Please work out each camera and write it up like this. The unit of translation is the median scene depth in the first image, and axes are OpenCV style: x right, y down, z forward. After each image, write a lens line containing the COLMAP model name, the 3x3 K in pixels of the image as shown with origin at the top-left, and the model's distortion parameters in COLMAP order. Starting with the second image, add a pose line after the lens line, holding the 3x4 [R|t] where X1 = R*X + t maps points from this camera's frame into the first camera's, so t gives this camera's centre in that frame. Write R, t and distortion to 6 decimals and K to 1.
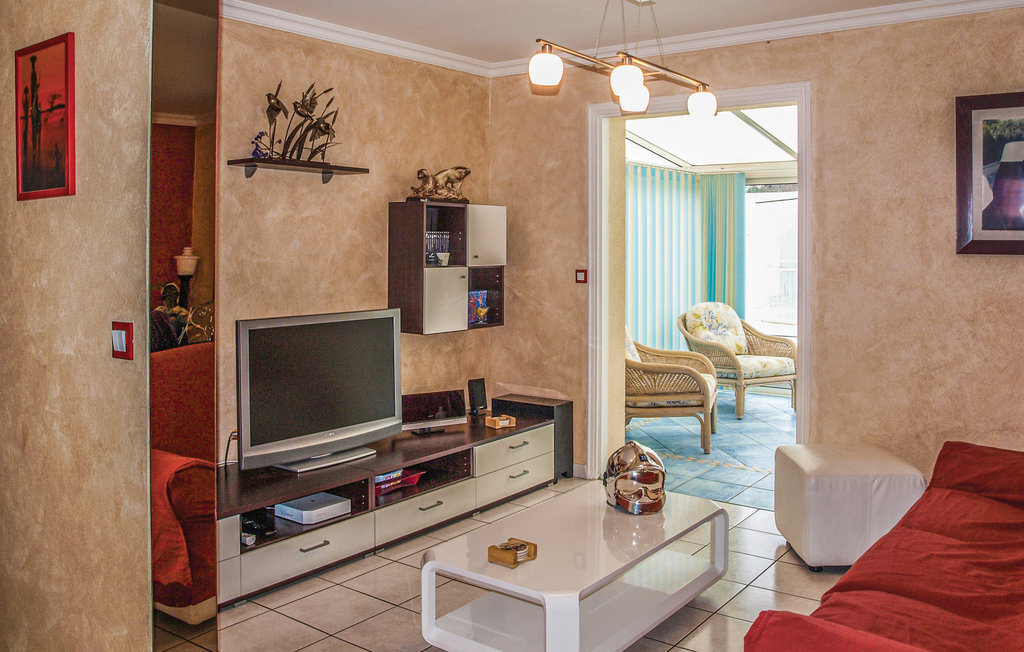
lens RADIAL K [[864.1, 0, 511.9], [0, 864.1, 320.9], [0, 0, 1]] dist [-0.107095, 0.002783]
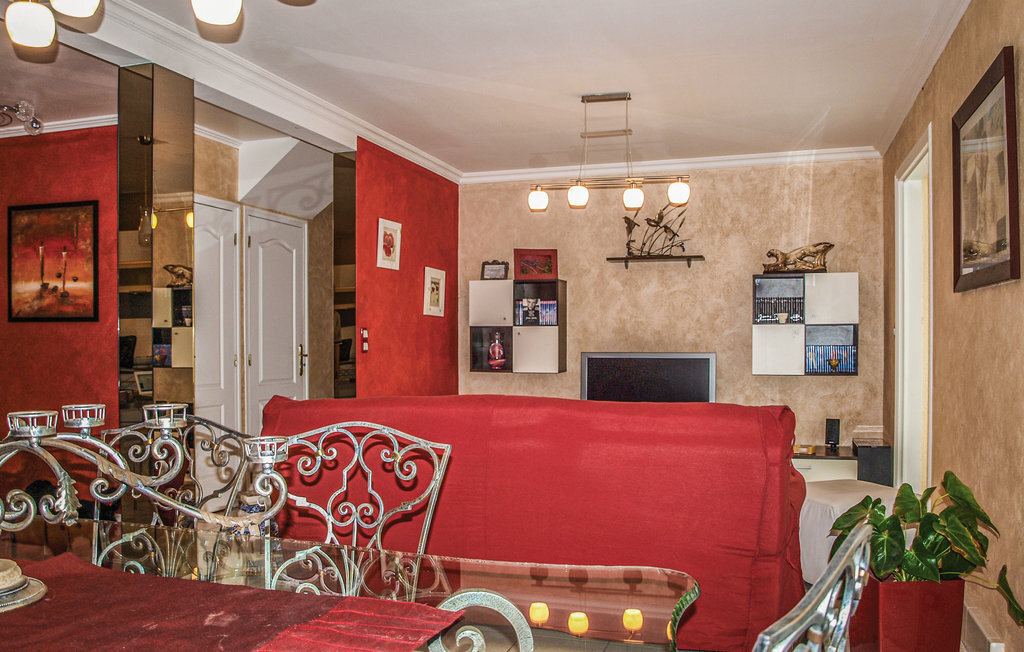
lens RADIAL K [[864.1, 0, 512.4], [0, 864.1, 328.3], [0, 0, 1]] dist [-0.107095, 0.002783]
pose [[0.334872, 0.005253, -0.942249, 1.046322], [-0.066247, 0.997641, -0.017982, -0.009885], [0.939932, 0.068443, 0.334430, 0.225987]]
